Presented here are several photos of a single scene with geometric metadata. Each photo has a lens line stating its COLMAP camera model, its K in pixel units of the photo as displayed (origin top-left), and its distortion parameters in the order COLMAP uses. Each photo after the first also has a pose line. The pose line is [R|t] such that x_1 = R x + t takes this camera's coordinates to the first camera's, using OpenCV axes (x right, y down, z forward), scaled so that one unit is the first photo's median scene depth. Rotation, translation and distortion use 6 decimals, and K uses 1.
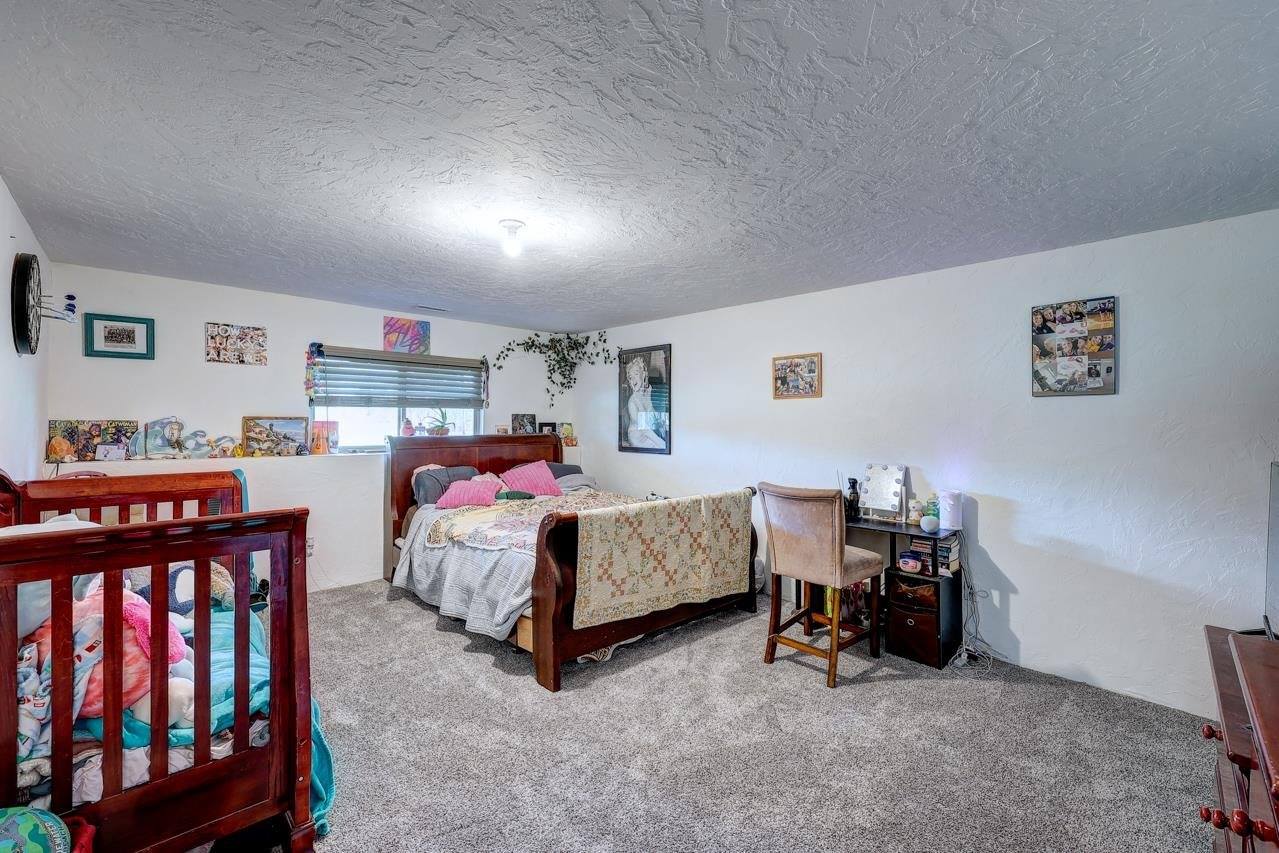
lens RADIAL K [[516.1, 0, 637.8], [0, 516.1, 421.8], [0, 0, 1]] dist [0.001725, -0.000808]
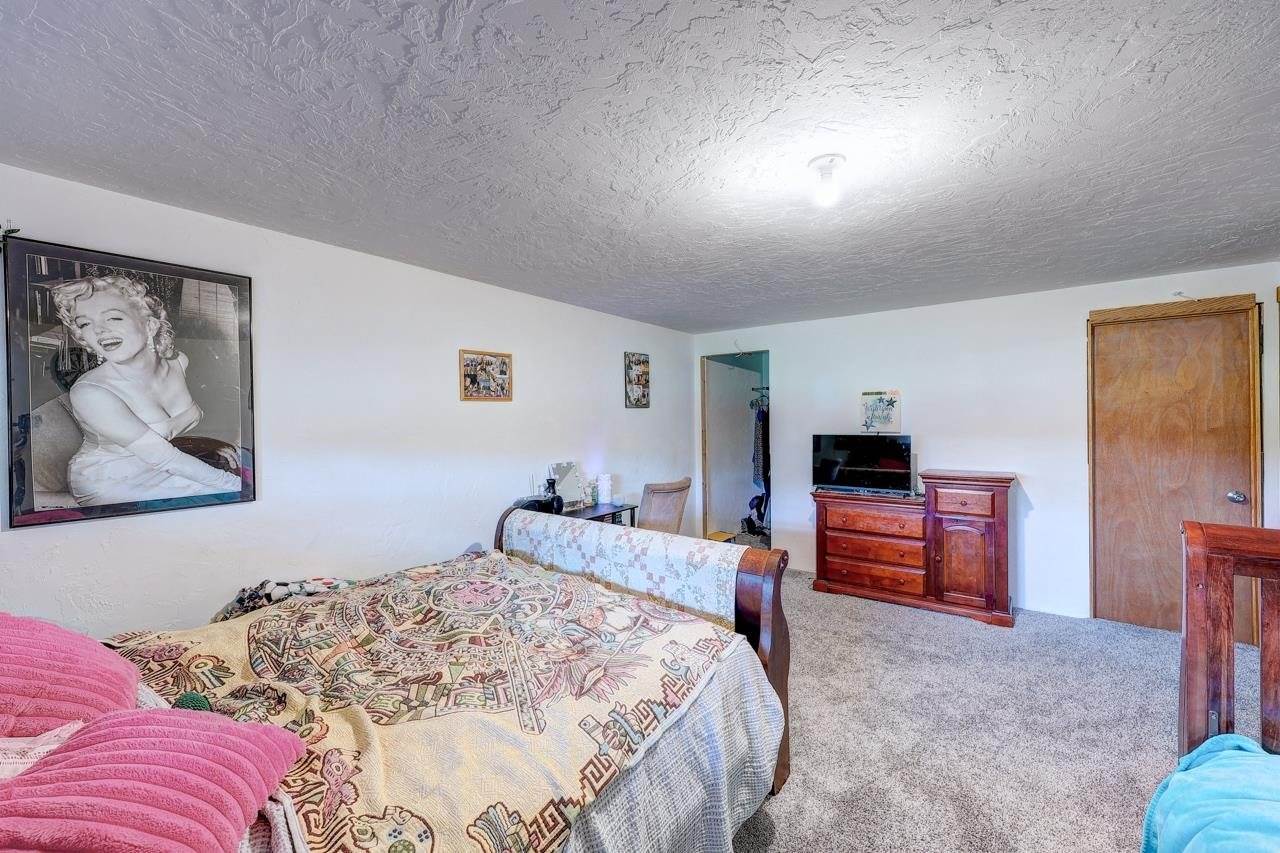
lens RADIAL K [[516.5, 0, 638.0], [0, 516.5, 422.7], [0, 0, 1]] dist [0.001725, -0.000808]
pose [[-0.152599, -0.008744, 0.988250, -0.621370], [0.015330, 0.999820, 0.011213, -0.014711], [-0.988169, 0.016861, -0.152437, 0.905395]]
